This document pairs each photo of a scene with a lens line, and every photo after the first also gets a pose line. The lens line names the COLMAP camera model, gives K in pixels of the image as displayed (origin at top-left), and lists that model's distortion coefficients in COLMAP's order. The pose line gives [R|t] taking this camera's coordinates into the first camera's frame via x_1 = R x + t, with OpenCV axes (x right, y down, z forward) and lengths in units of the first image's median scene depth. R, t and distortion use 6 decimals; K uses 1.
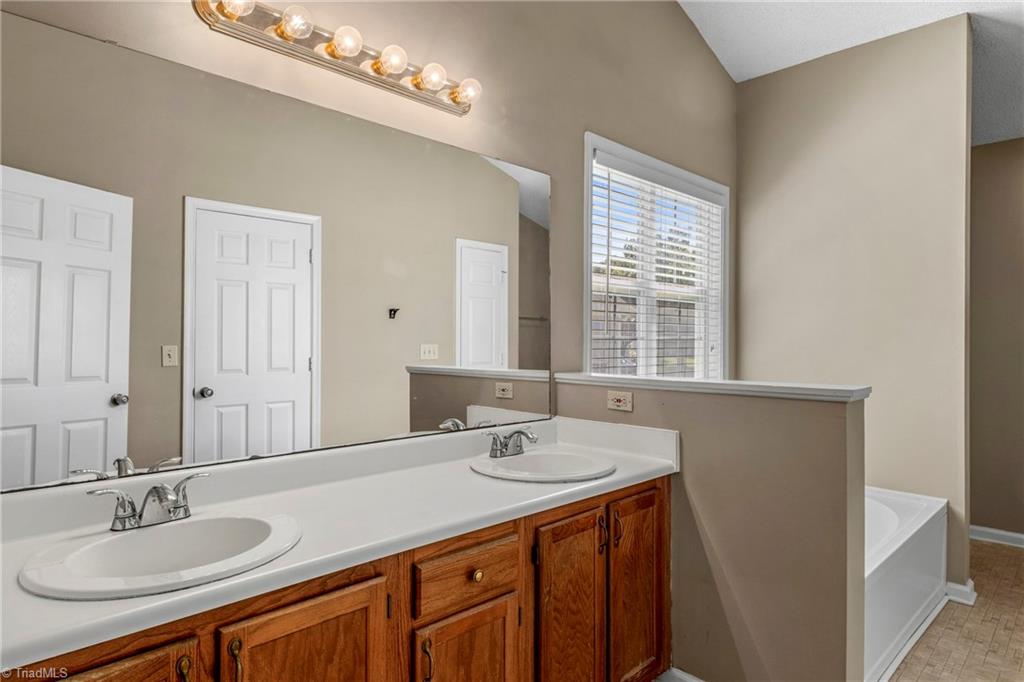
lens RADIAL K [[574.3, 0, 512.4], [0, 574.3, 336.1], [0, 0, 1]] dist [0.001727, 0.002619]
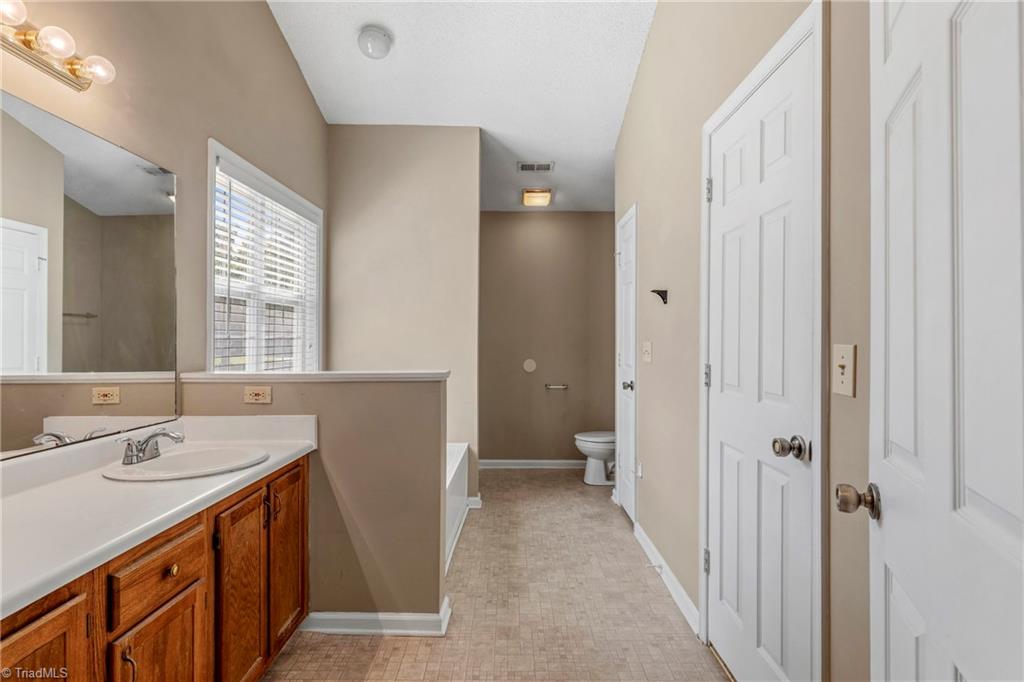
lens RADIAL K [[514.9, 0, 516.0], [0, 514.9, 340.5], [0, 0, 1]] dist [0.002427, 0.000047]
pose [[0.697836, -0.007335, 0.716220, -0.191936], [-0.001065, 0.999936, 0.011278, -0.004132], [-0.716257, -0.008633, 0.697783, -0.053789]]
